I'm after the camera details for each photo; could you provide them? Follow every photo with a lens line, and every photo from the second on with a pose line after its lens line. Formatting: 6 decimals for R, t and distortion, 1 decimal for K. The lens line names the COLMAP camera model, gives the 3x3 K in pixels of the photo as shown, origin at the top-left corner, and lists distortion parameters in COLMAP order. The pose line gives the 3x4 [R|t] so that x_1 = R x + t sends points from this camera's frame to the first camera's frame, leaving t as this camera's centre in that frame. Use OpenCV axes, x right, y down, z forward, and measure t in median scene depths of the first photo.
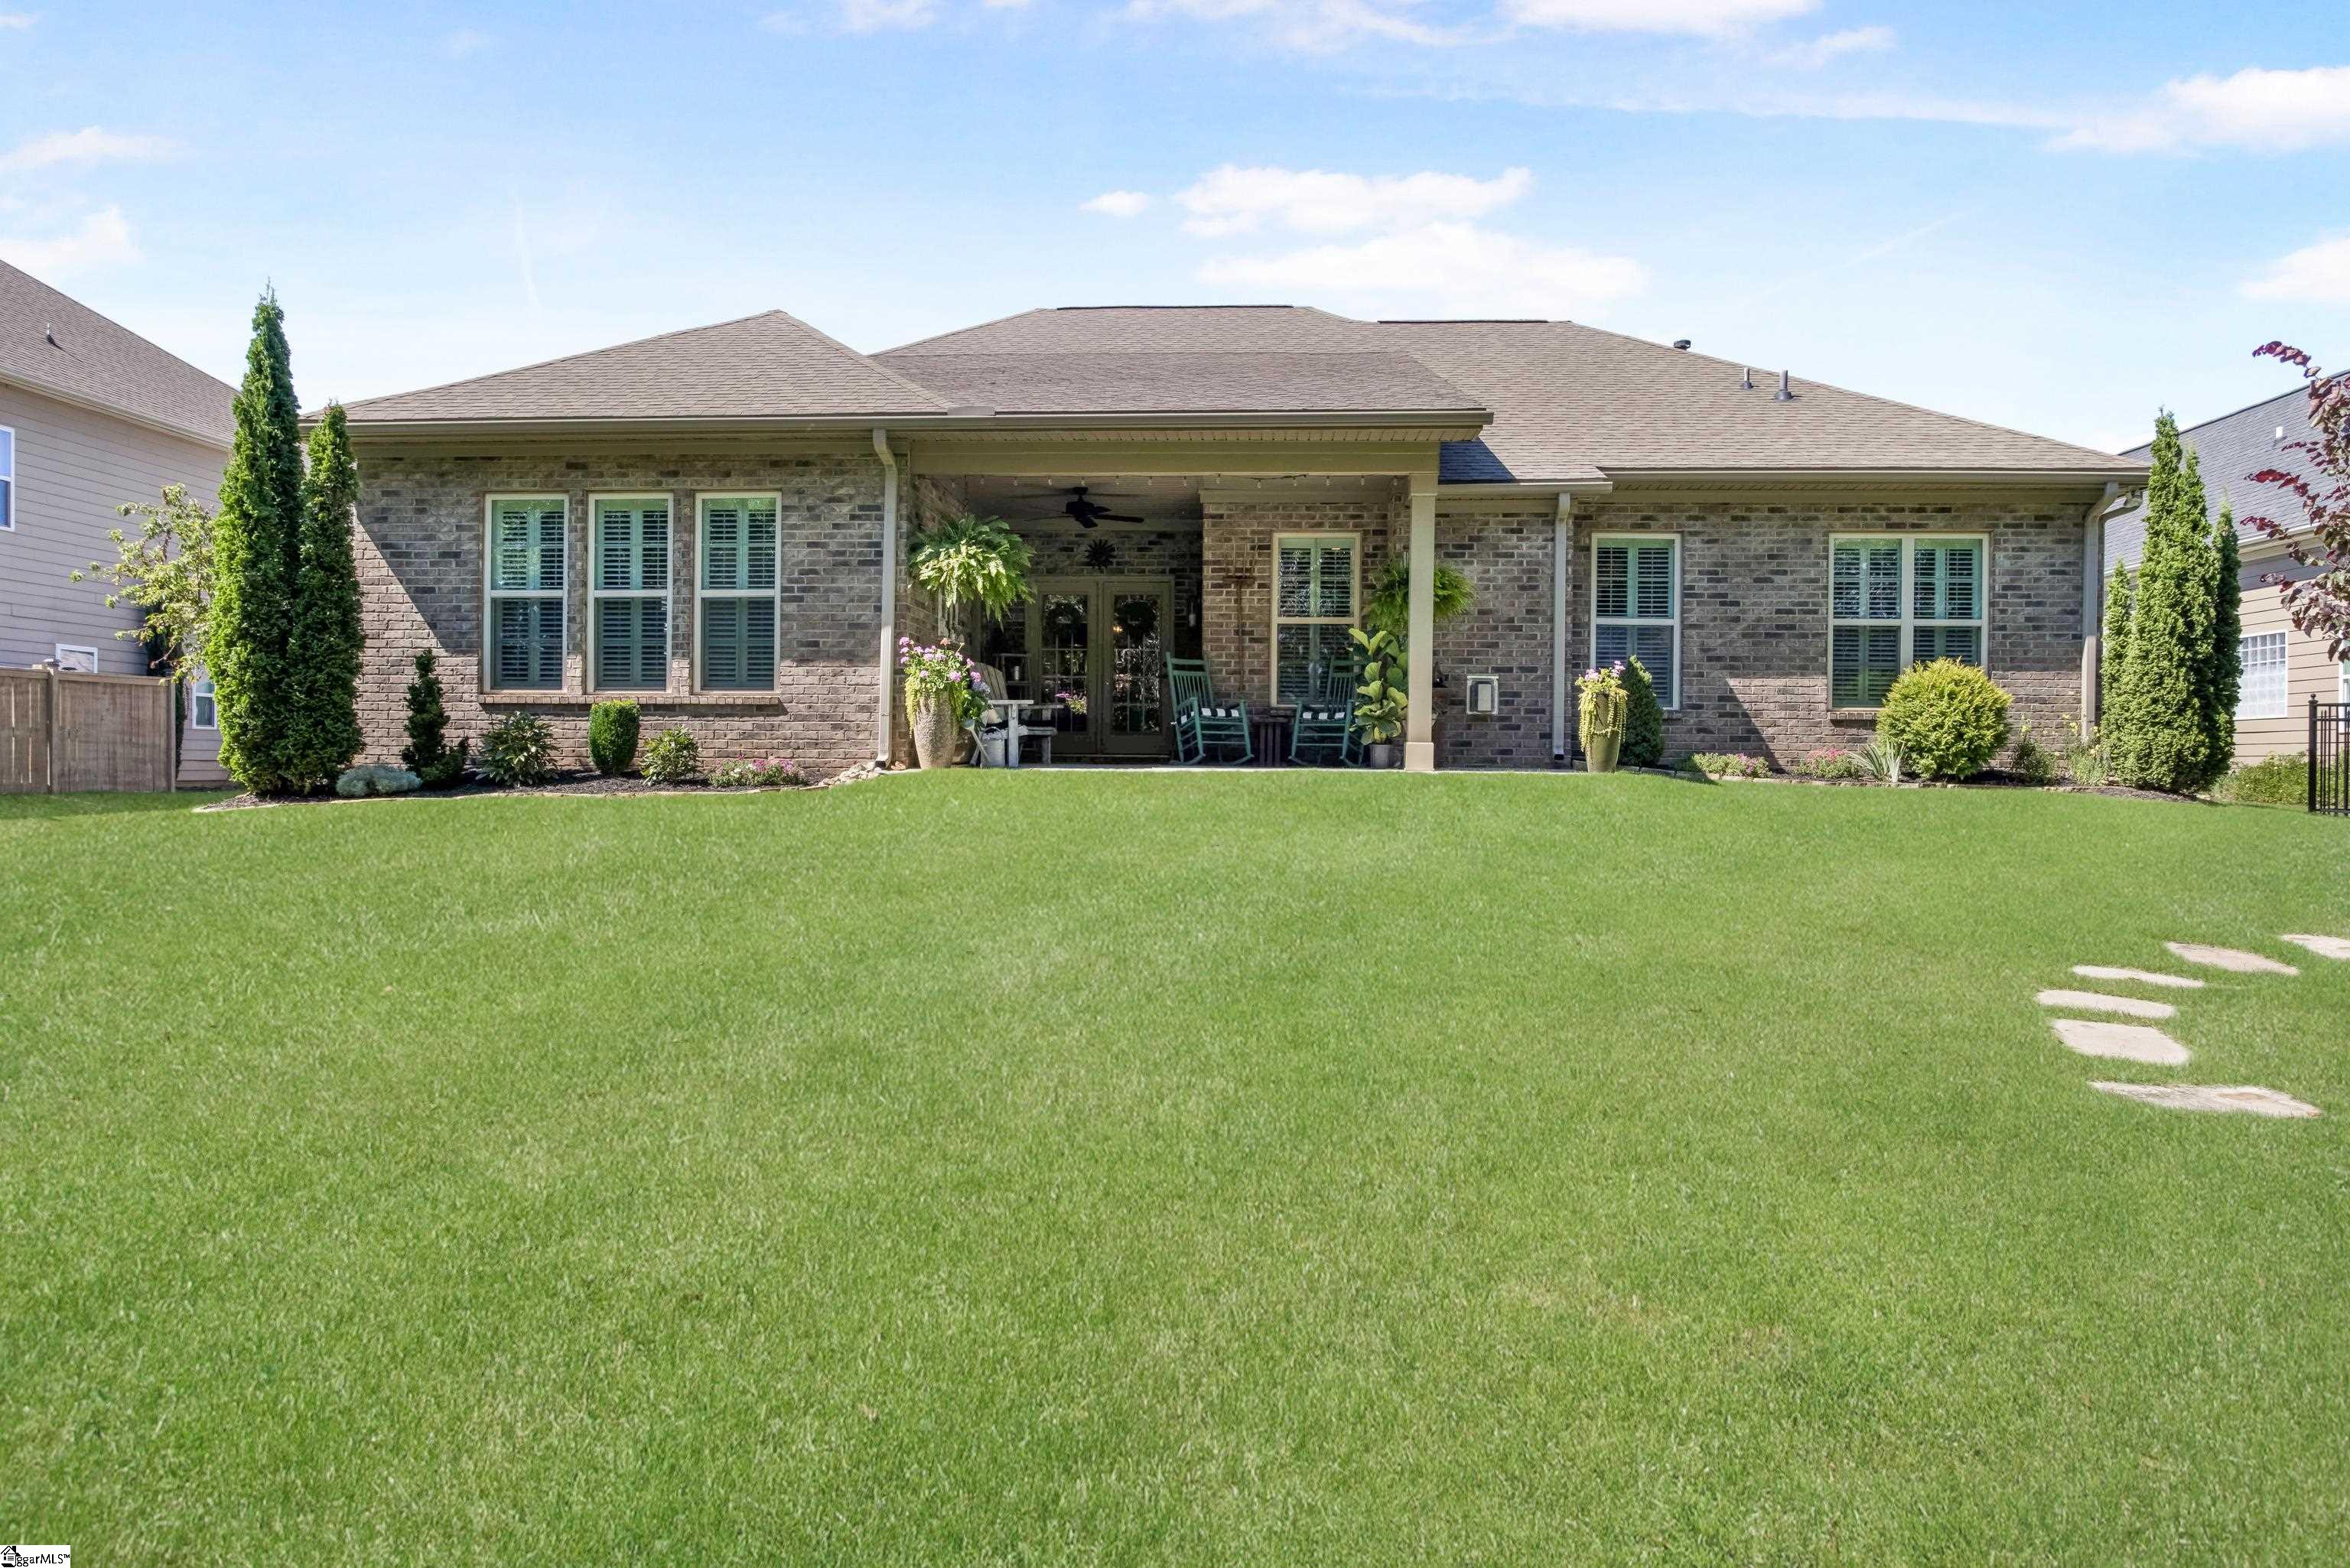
lens RADIAL K [[1526.9, 0, 1188.1], [0, 1526.9, 783.5], [0, 0, 1]] dist [-0.000360, 0.002766]
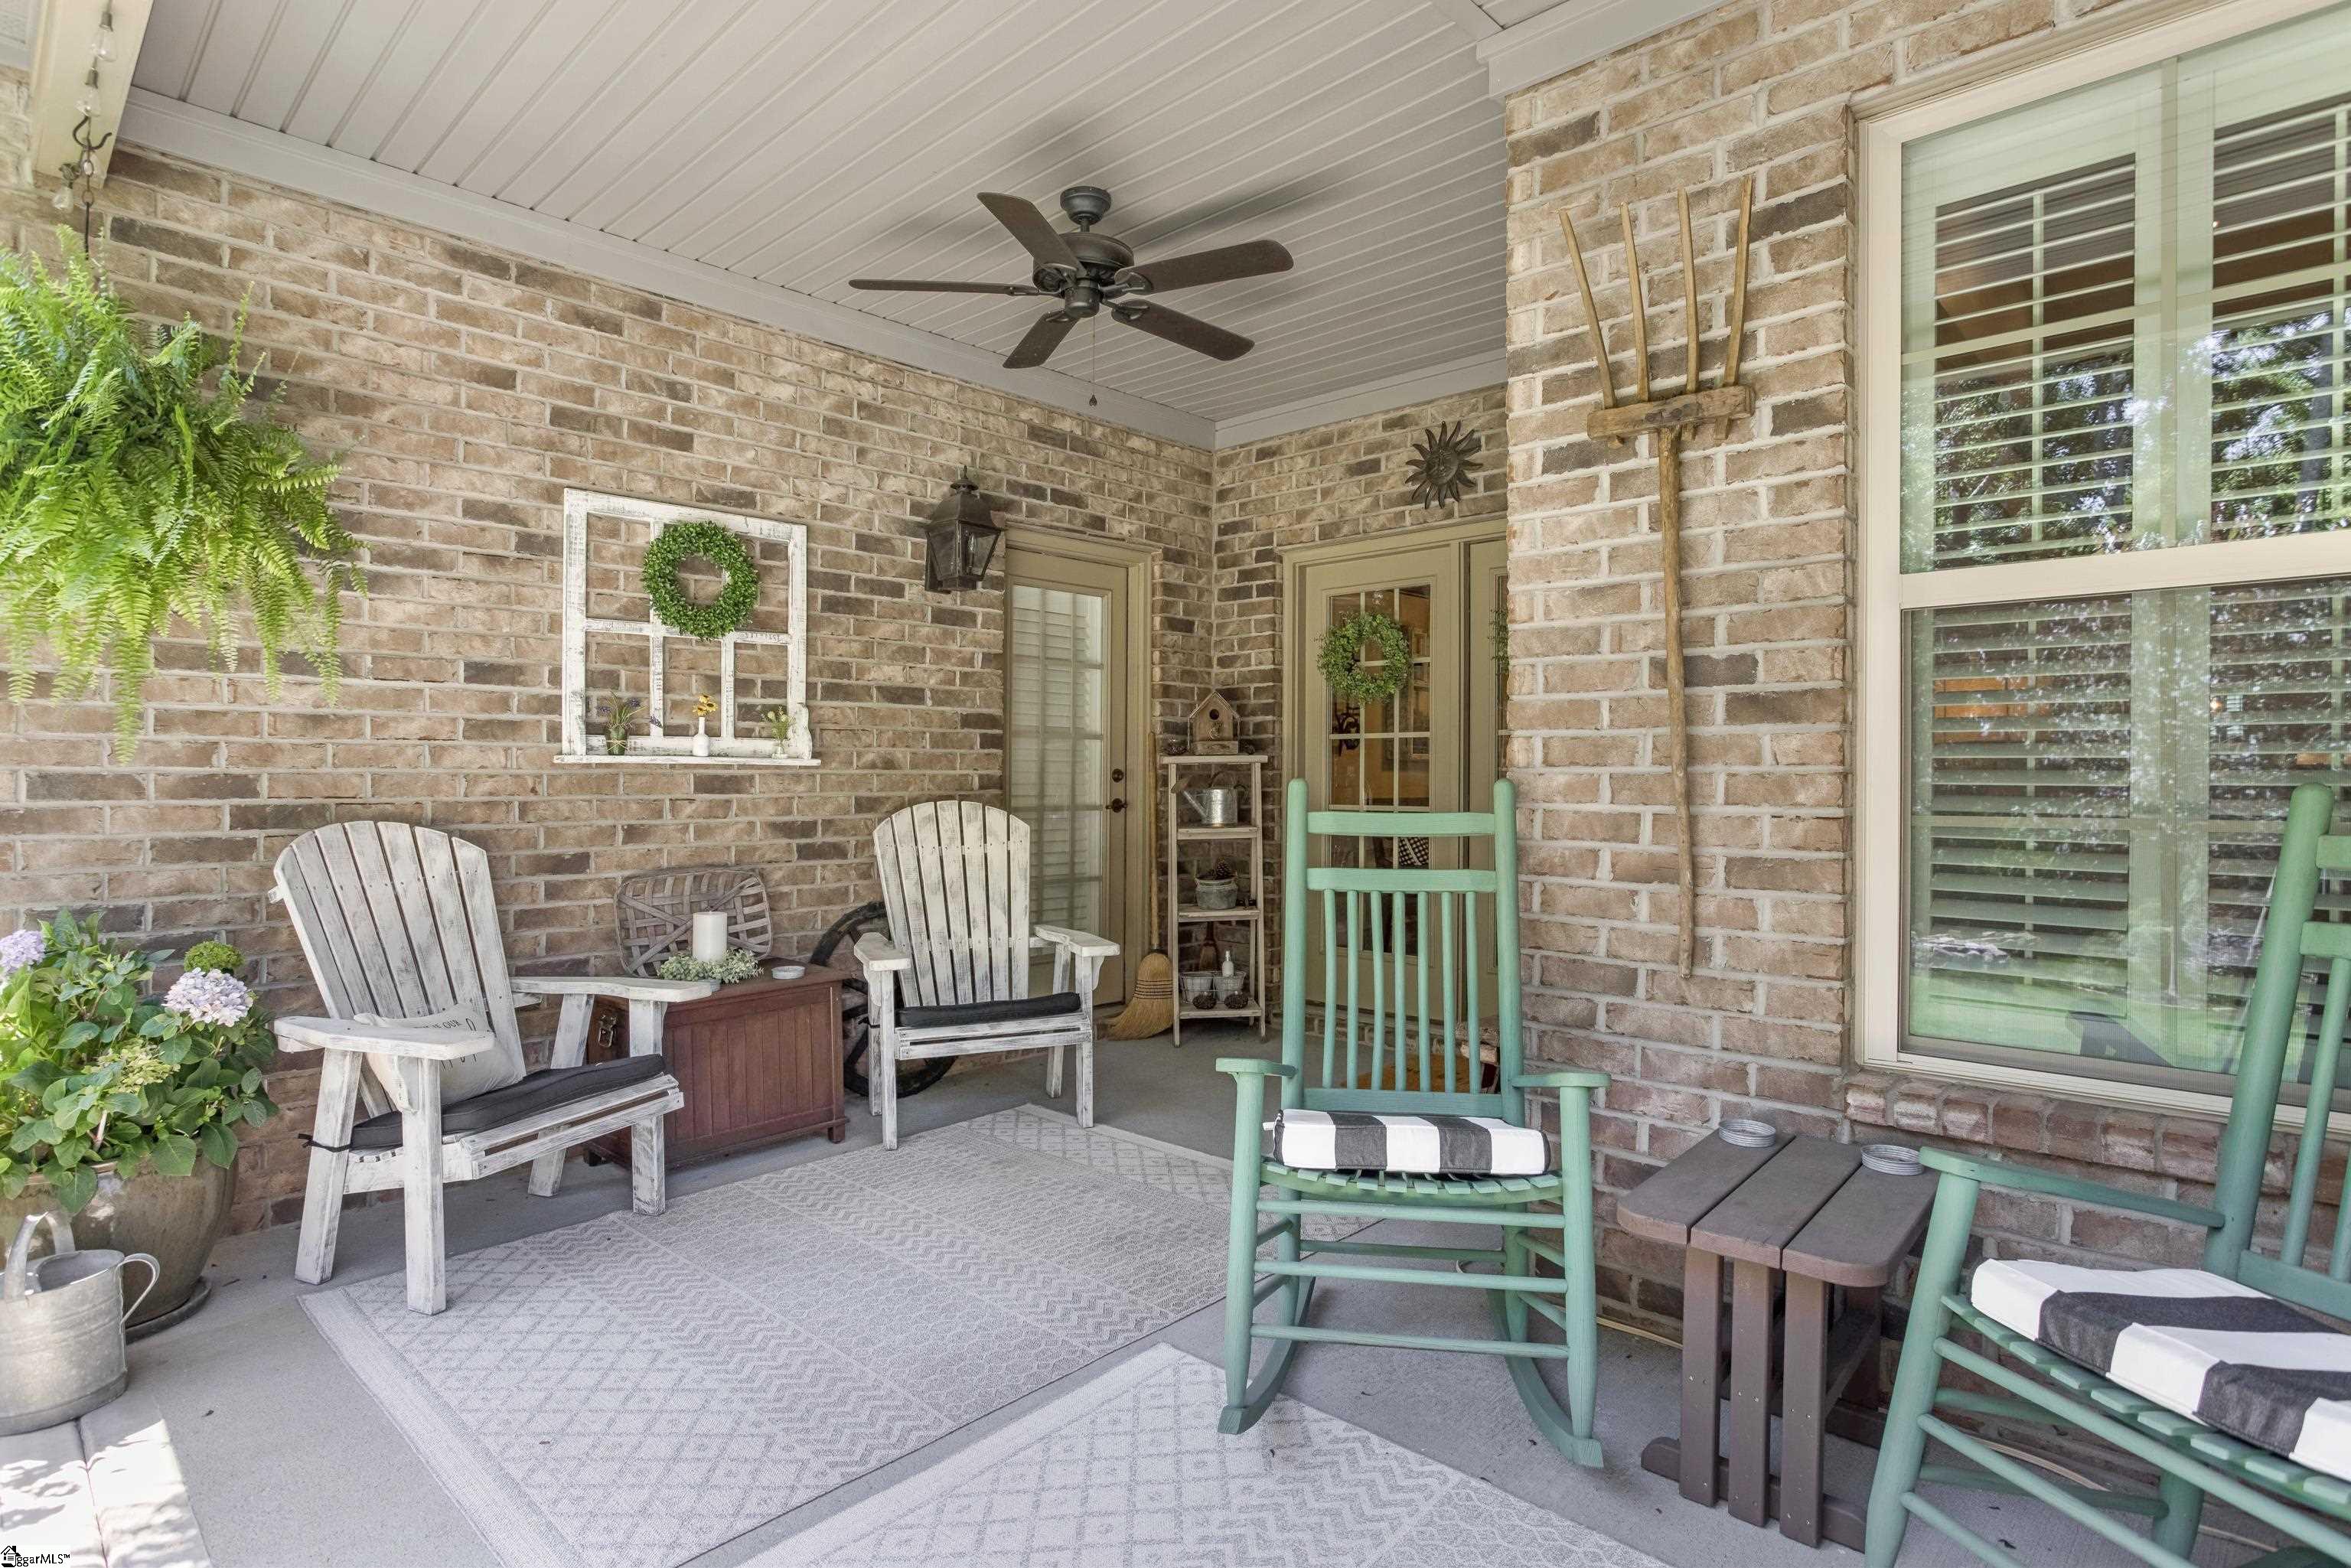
lens RADIAL K [[1197.5, 0, 1169.2], [0, 1197.5, 772.9], [0, 0, 1]] dist [-0.004013, 0.003893]
pose [[0.746573, -0.007788, -0.665258, 0.087893], [-0.004387, 0.999852, -0.016628, -0.082780], [0.665289, 0.015332, 0.746428, 0.839411]]
